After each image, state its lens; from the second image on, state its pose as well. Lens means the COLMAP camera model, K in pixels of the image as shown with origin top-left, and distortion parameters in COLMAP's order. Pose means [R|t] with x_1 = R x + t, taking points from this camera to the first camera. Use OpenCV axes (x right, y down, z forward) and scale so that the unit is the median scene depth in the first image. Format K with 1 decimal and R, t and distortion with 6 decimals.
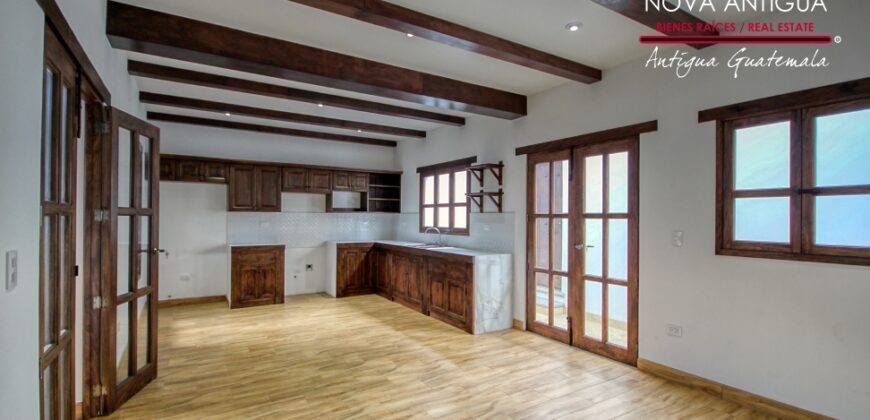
lens RADIAL K [[400.8, 0, 436.8], [0, 400.8, 209.7], [0, 0, 1]] dist [-0.001584, -0.000085]
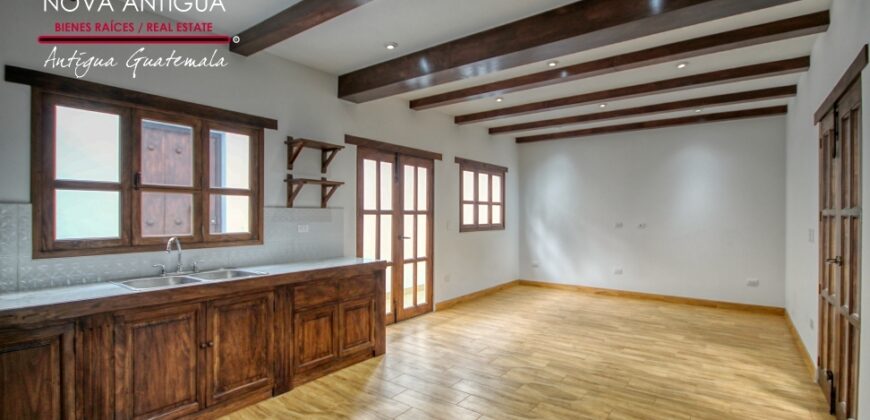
lens RADIAL K [[400.8, 0, 440.5], [0, 400.8, 217.3], [0, 0, 1]] dist [-0.001584, -0.000085]
pose [[-0.380446, -0.011523, 0.924731, -0.808932], [-0.023574, 0.999718, 0.002759, 0.023574], [-0.924503, -0.020750, -0.380610, 1.350582]]
